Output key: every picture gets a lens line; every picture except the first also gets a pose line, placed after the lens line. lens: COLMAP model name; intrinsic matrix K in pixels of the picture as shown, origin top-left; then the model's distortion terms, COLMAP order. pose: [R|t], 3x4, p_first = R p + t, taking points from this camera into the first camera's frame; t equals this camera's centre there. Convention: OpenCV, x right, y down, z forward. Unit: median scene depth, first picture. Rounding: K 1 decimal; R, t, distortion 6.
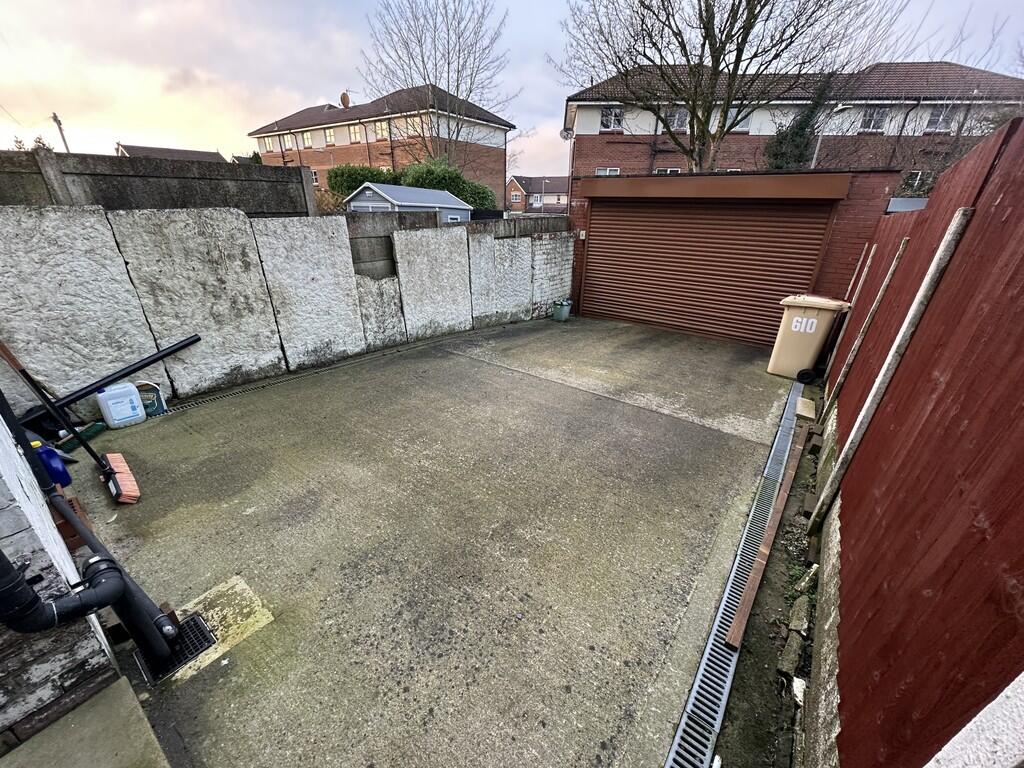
lens RADIAL K [[407.8, 0, 514.0], [0, 407.8, 382.9], [0, 0, 1]] dist [-0.001664, 0.000036]
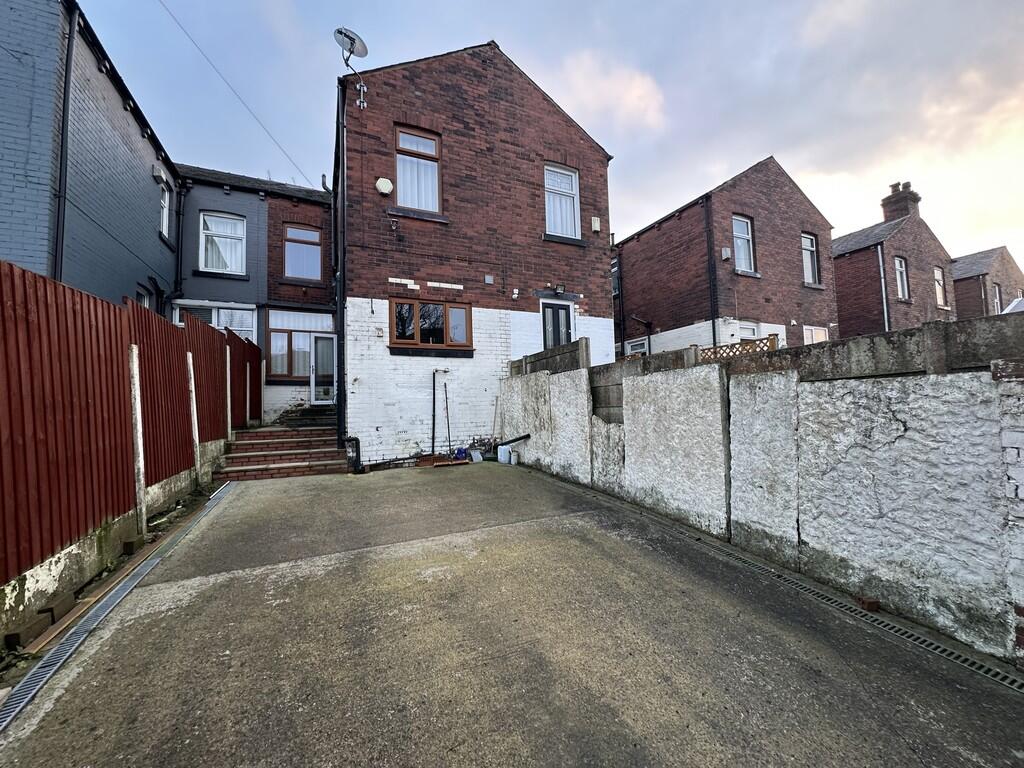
lens RADIAL K [[407.8, 0, 514.0], [0, 407.8, 382.9], [0, 0, 1]] dist [-0.001664, 0.000036]
pose [[-0.471023, -0.056654, -0.880300, 0.647130], [-0.333176, 0.935443, 0.118070, -0.371493], [0.816781, 0.348908, -0.459491, 1.184047]]
